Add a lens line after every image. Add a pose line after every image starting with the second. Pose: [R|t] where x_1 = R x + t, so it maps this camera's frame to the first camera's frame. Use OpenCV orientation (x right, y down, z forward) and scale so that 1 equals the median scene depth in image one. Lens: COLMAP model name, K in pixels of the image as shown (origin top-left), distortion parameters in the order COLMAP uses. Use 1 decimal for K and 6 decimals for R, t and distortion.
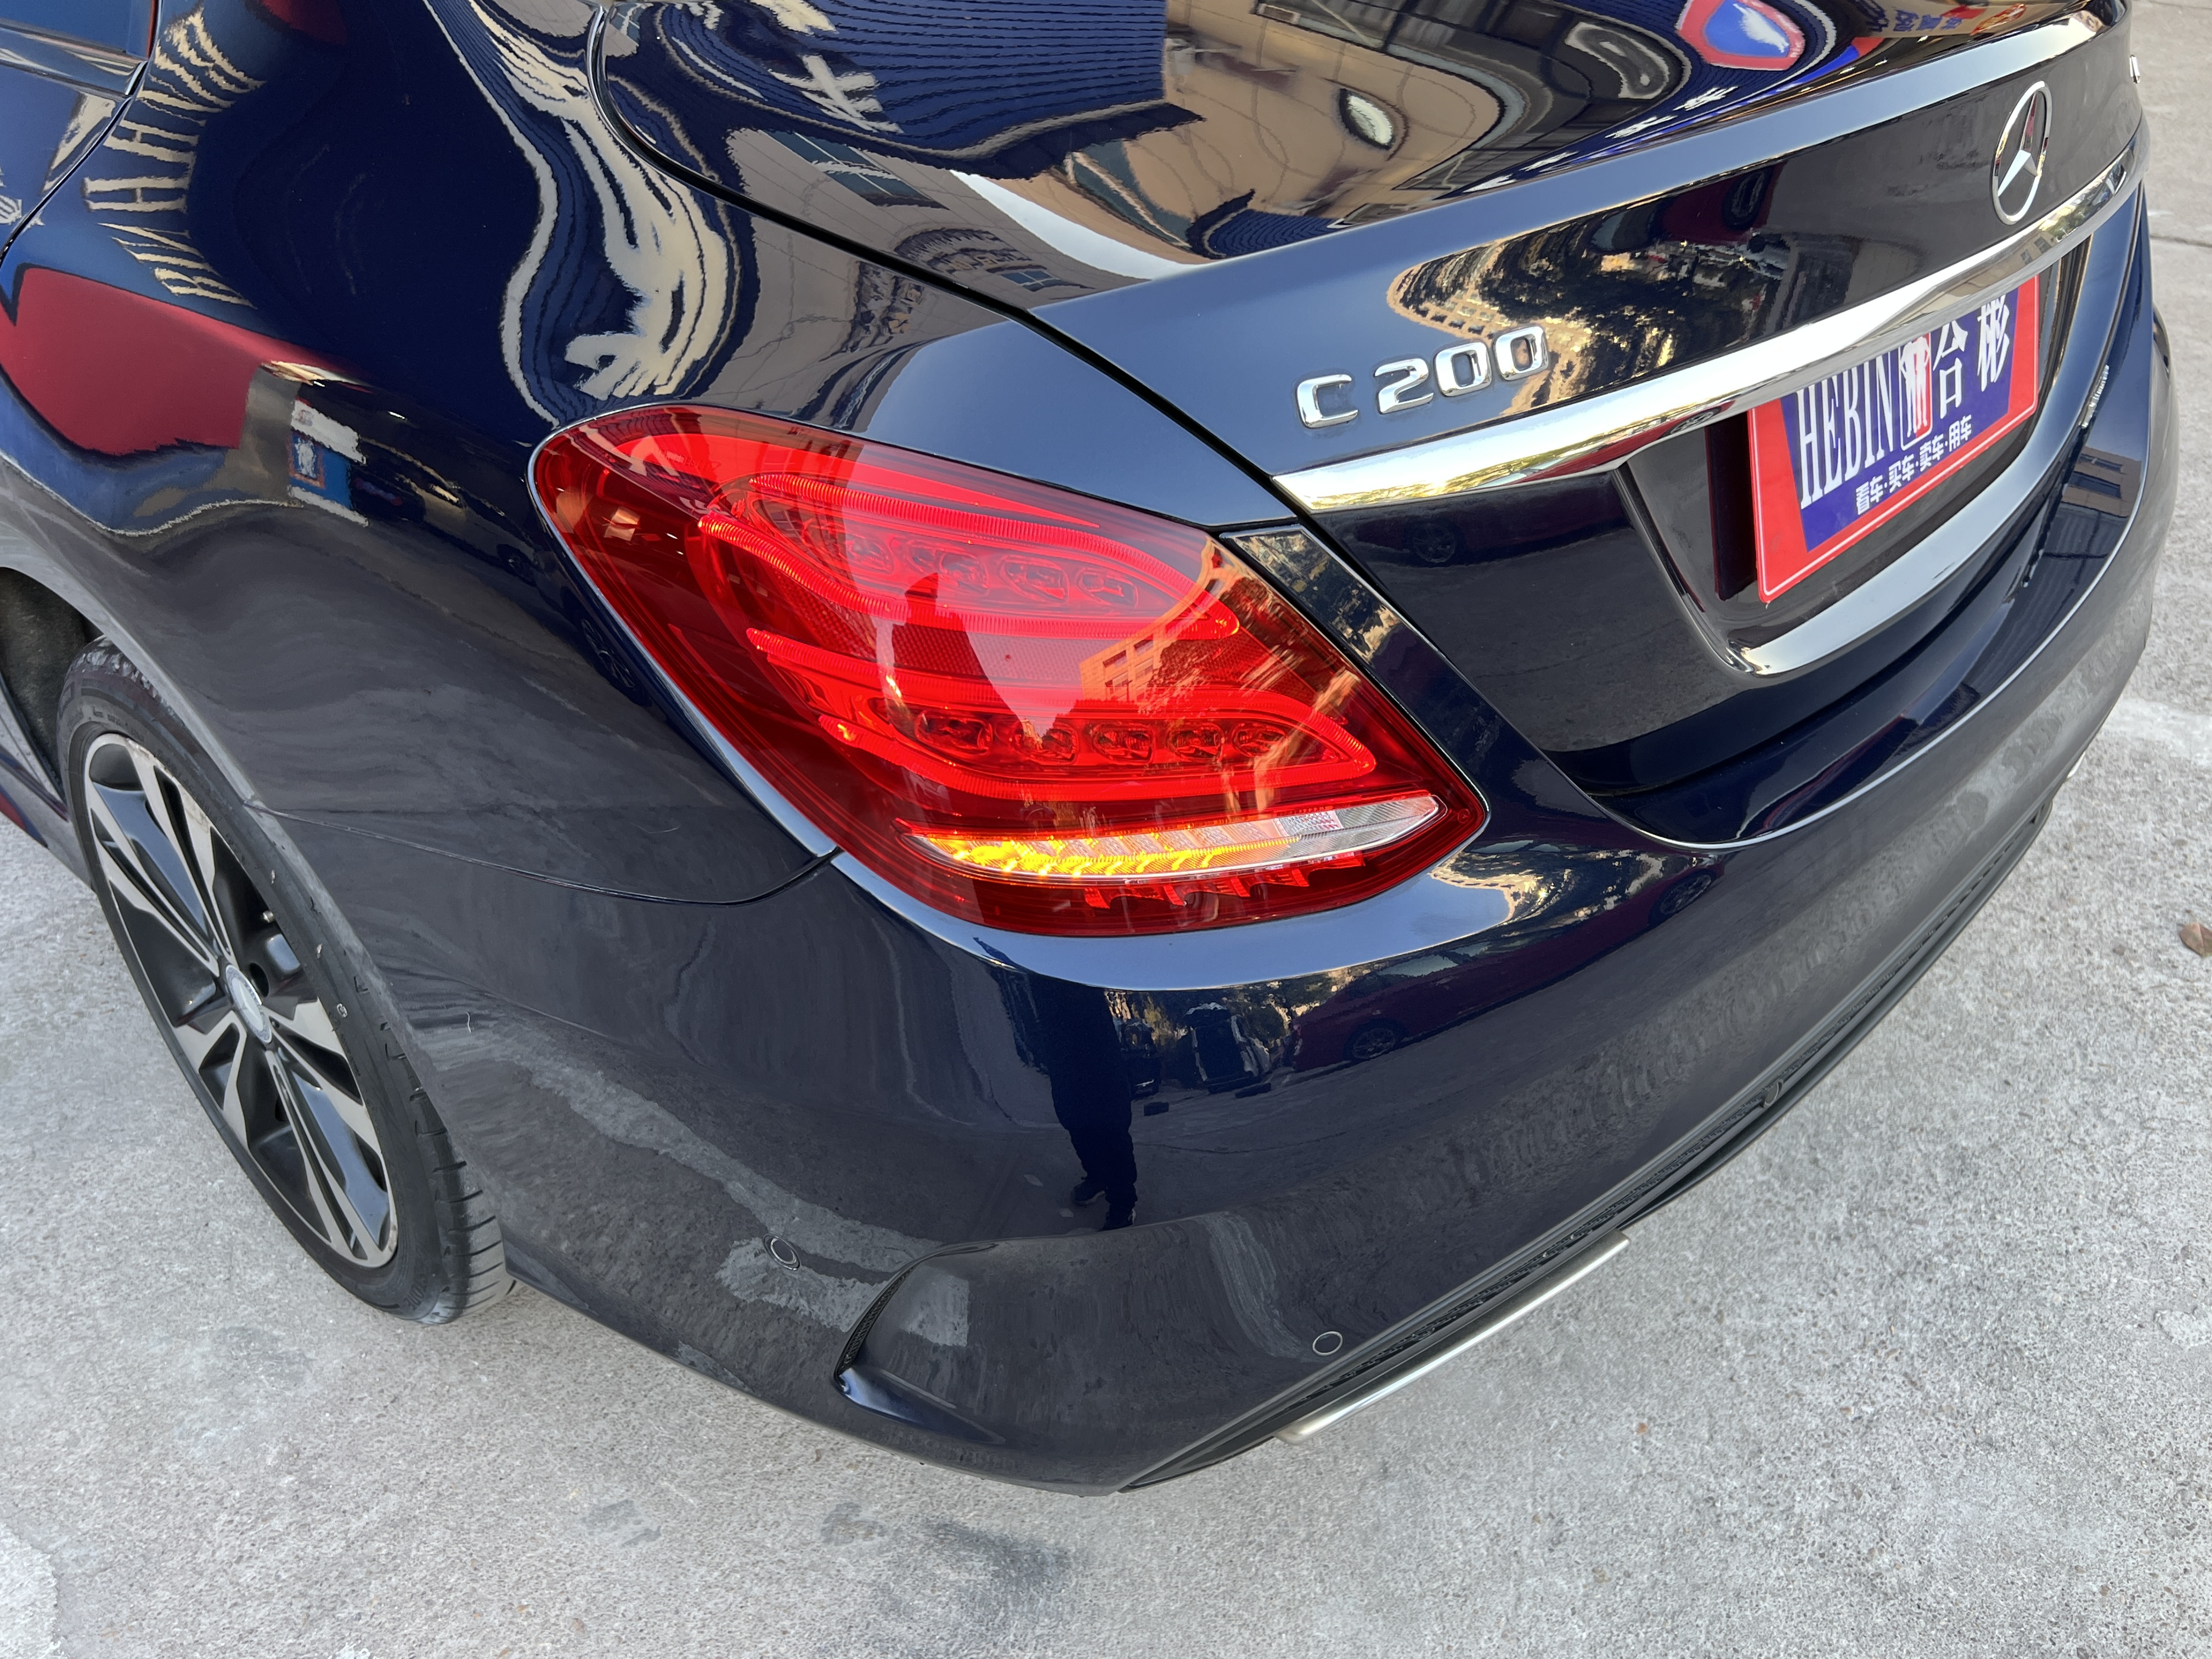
lens RADIAL K [[1824.0, 0, 1100.6], [0, 1824.0, 848.6], [0, 0, 1]] dist [0.010805, 0.006279]
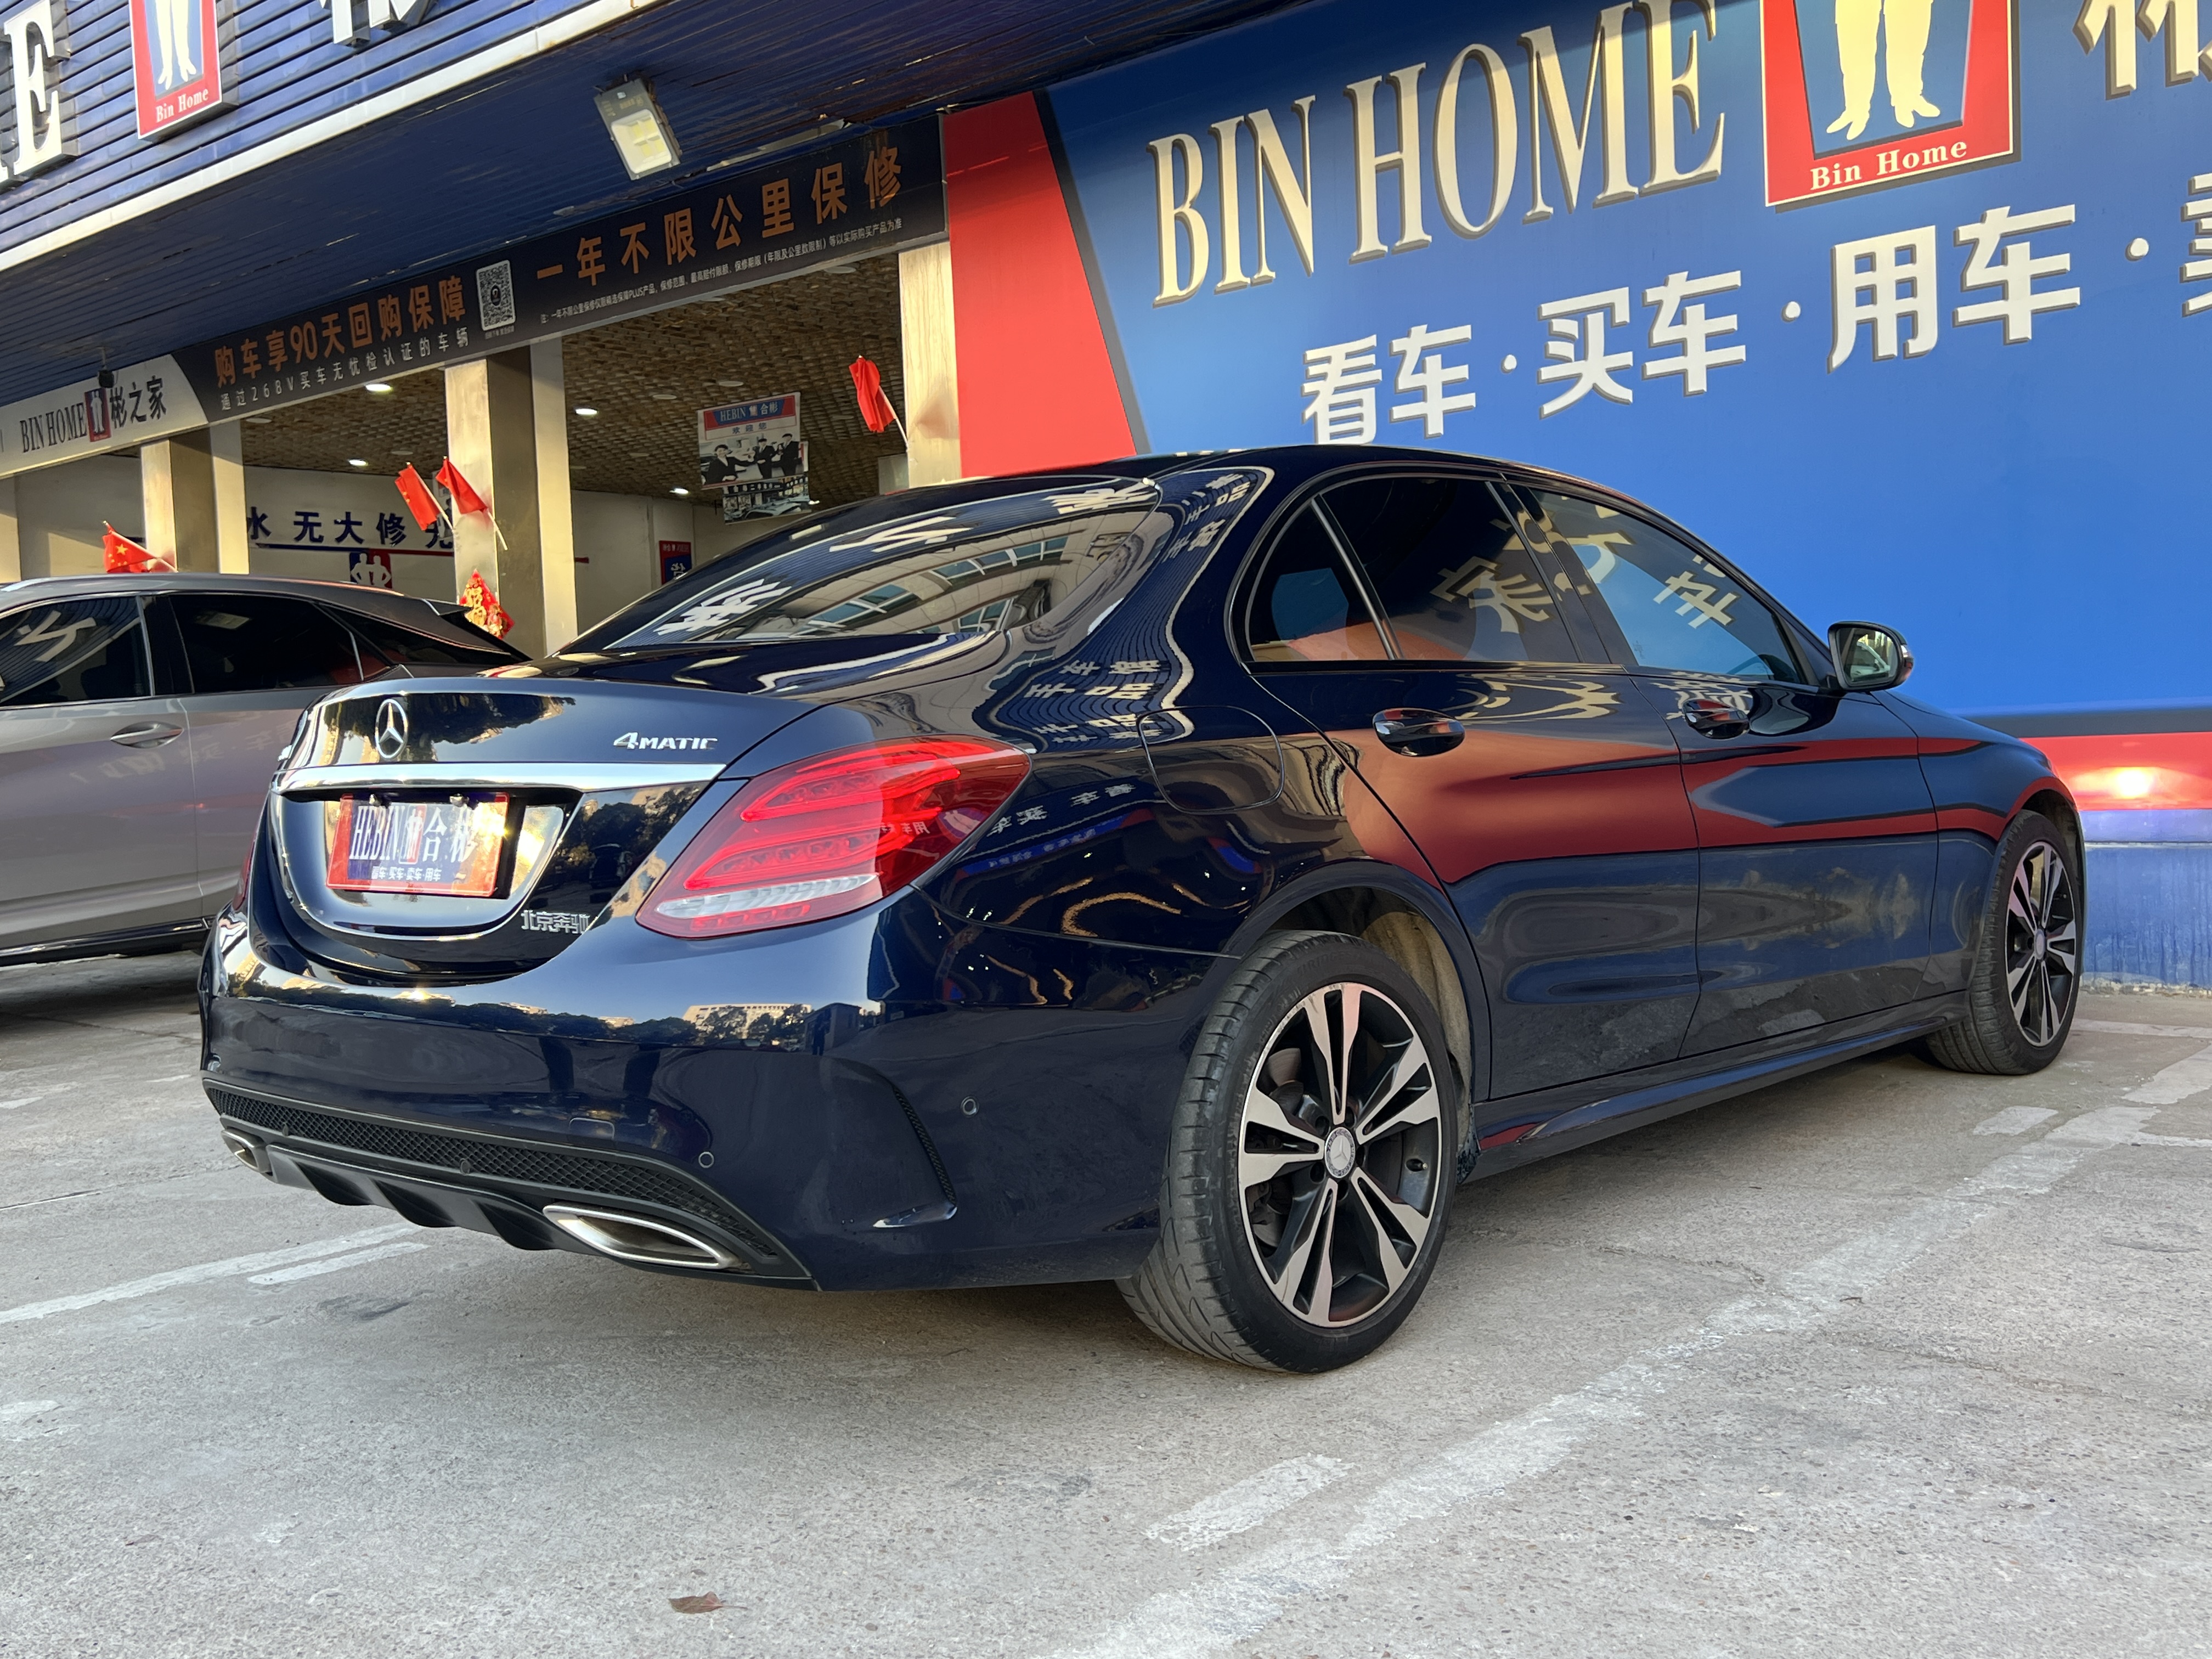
lens RADIAL K [[2116.6, 0, 1098.0], [0, 2116.6, 858.7], [0, 0, 1]] dist [0.012763, 0.000000]
pose [[0.017744, 0.077014, -0.996872, 2.396709], [-0.525871, 0.848705, 0.056207, -0.650261], [0.850379, 0.523228, 0.055559, 1.289781]]
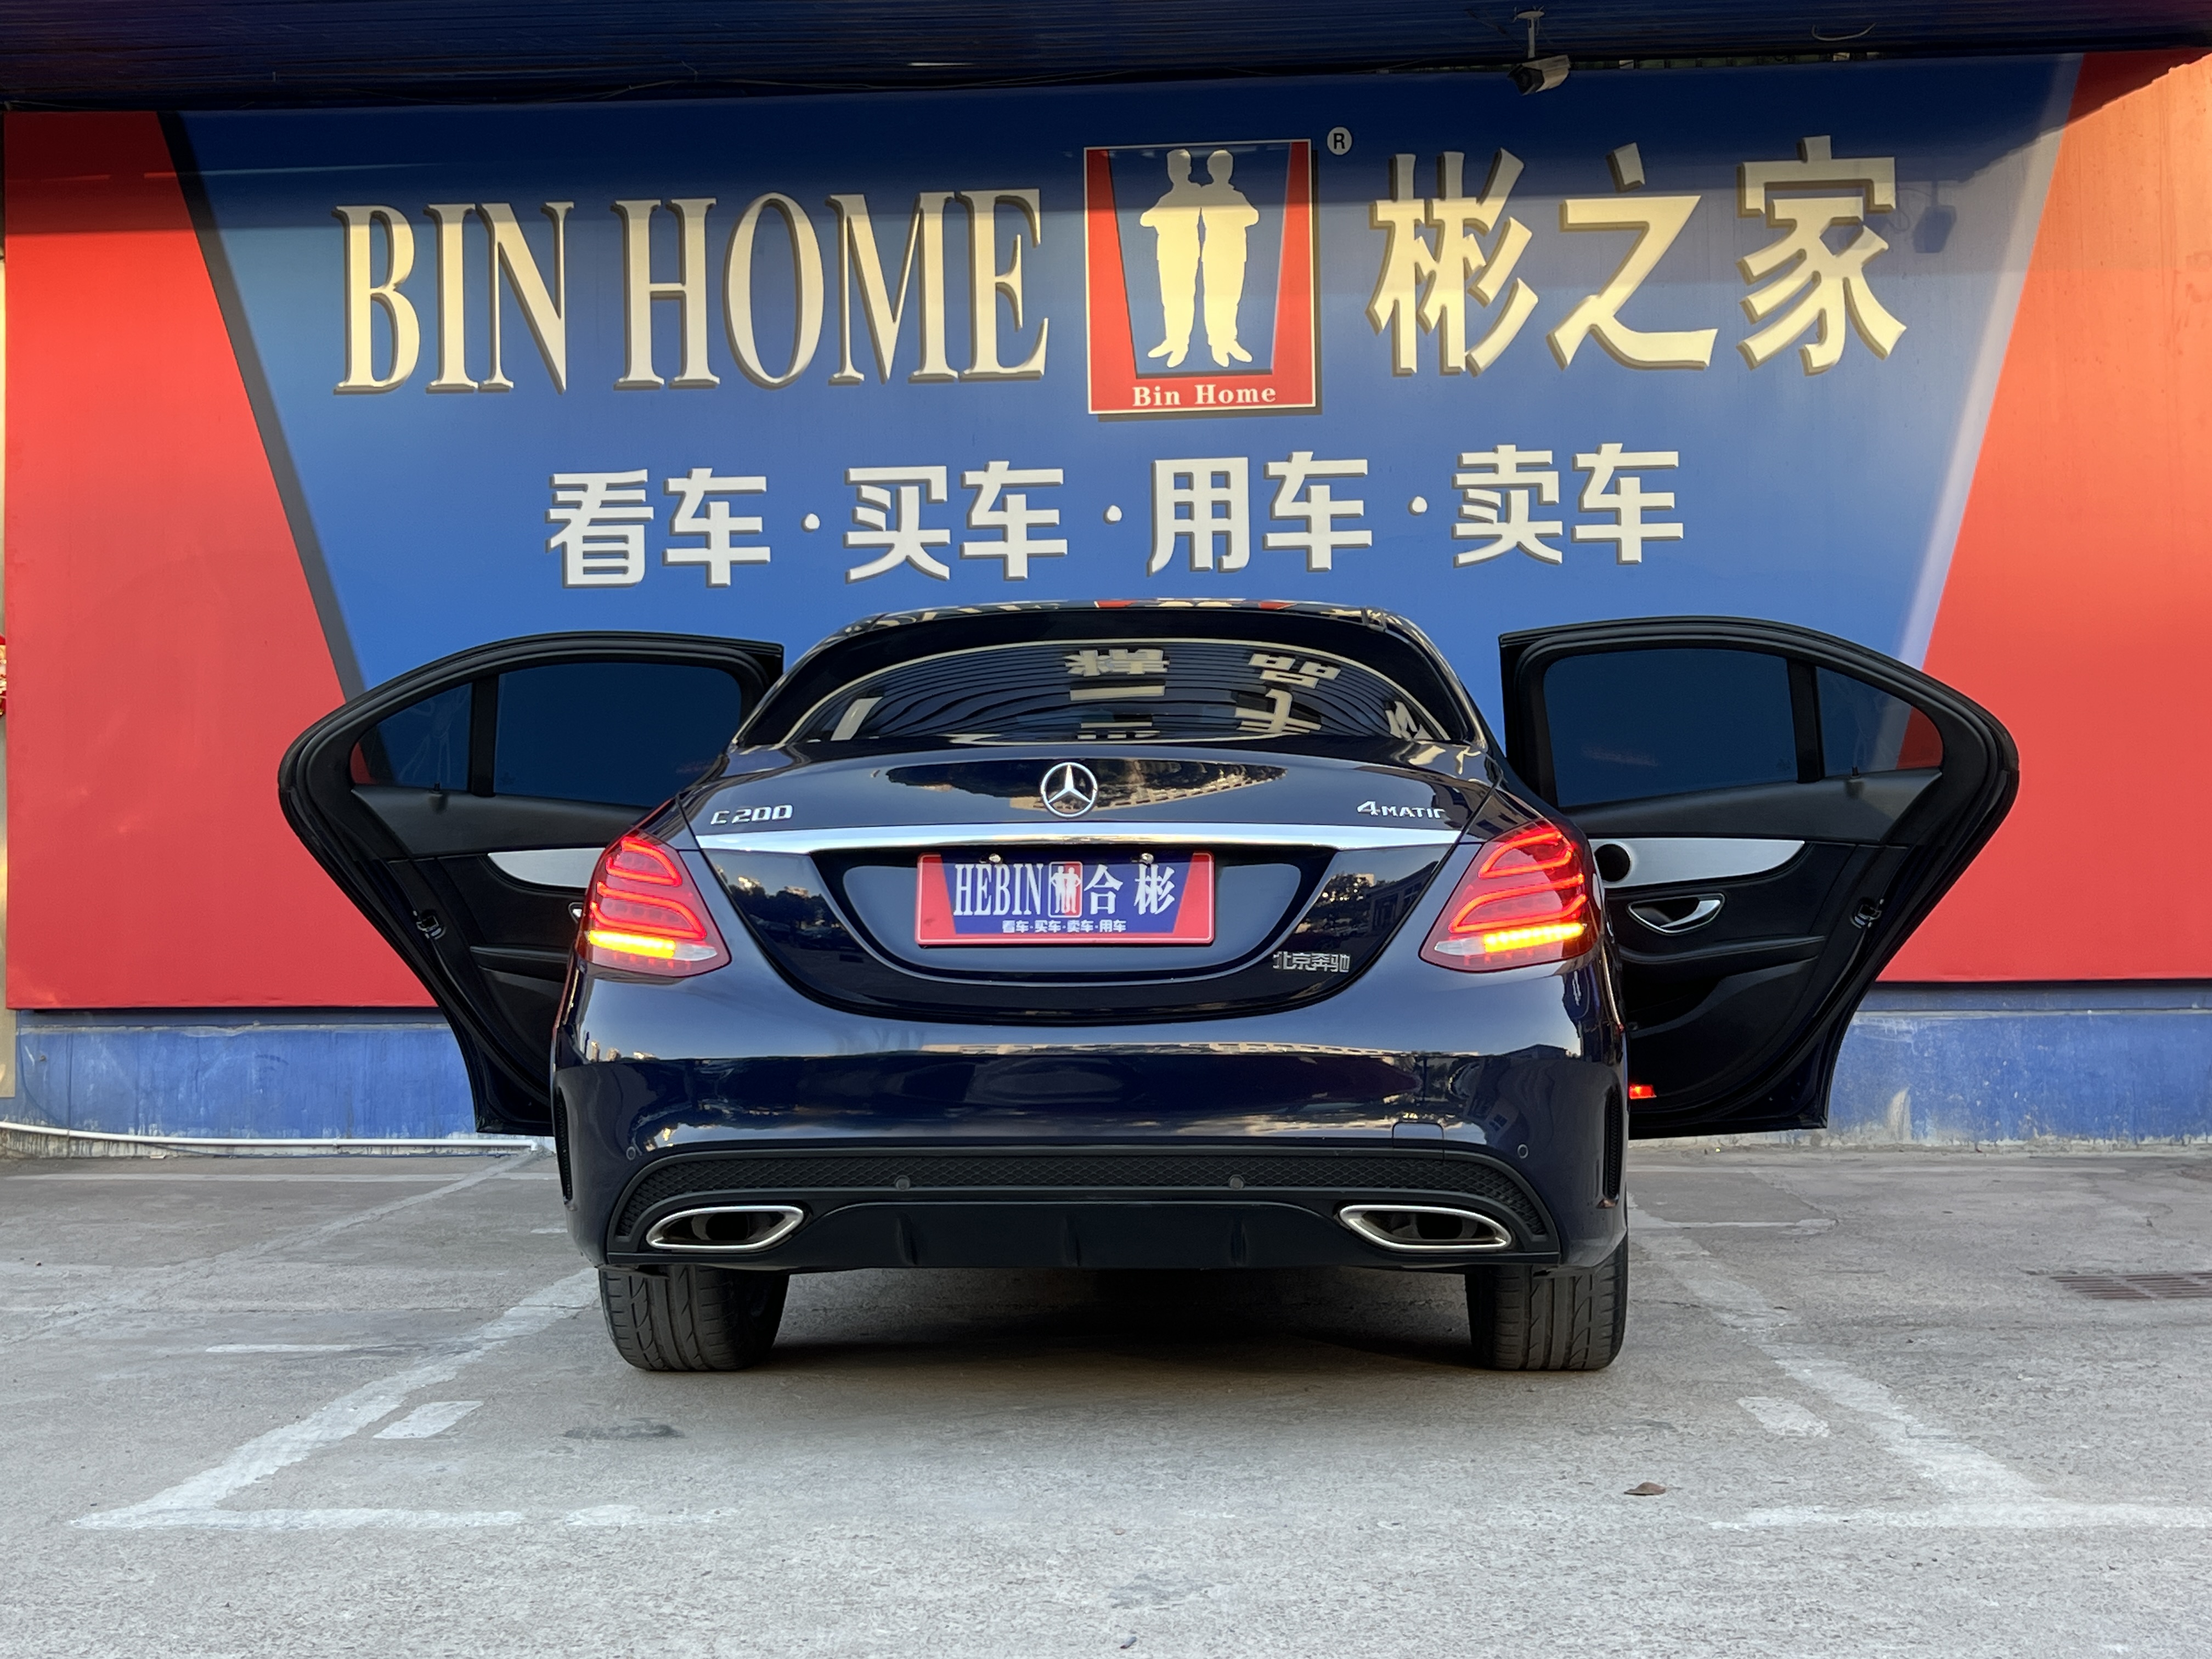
lens RADIAL K [[2680.6, 0, 1118.2], [0, 2680.6, 836.3], [0, 0, 1]] dist [0.027032, 0.000000]
pose [[0.637026, -0.013921, -0.770717, 2.483883], [-0.435772, 0.818234, -0.374961, 0.729020], [0.635847, 0.574716, 0.515170, -0.550268]]
